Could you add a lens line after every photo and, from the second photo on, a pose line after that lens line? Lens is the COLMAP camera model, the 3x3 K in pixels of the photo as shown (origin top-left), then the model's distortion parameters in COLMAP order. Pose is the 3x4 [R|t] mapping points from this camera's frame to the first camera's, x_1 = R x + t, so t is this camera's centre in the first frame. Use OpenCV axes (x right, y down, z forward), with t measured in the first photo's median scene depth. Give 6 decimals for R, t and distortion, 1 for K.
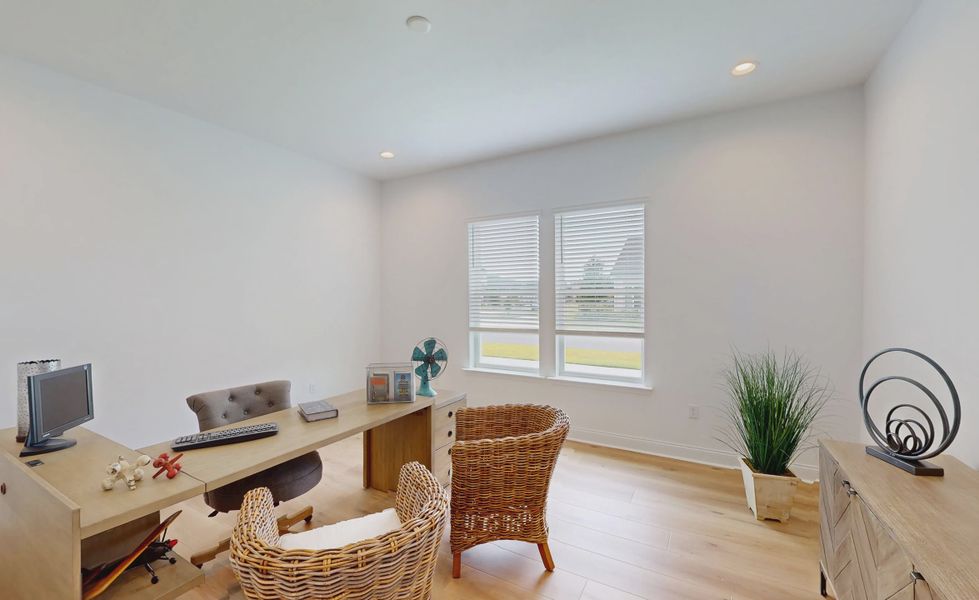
lens RADIAL K [[392.4, 0, 489.5], [0, 392.4, 300.0], [0, 0, 1]] dist [0.001260, 0.000012]
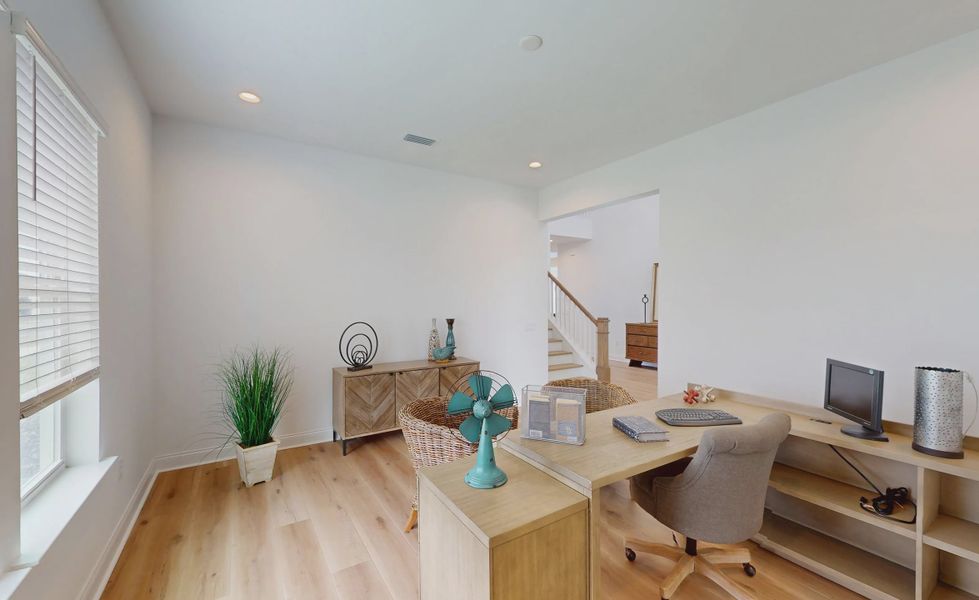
lens RADIAL K [[386.5, 0, 484.1], [0, 386.5, 302.3], [0, 0, 1]] dist [0.002357, 0.000263]
pose [[-0.882505, -0.002080, 0.470298, -0.146219], [0.004697, 0.999901, 0.013235, -0.004446], [-0.470279, 0.013889, -0.882409, 0.533355]]
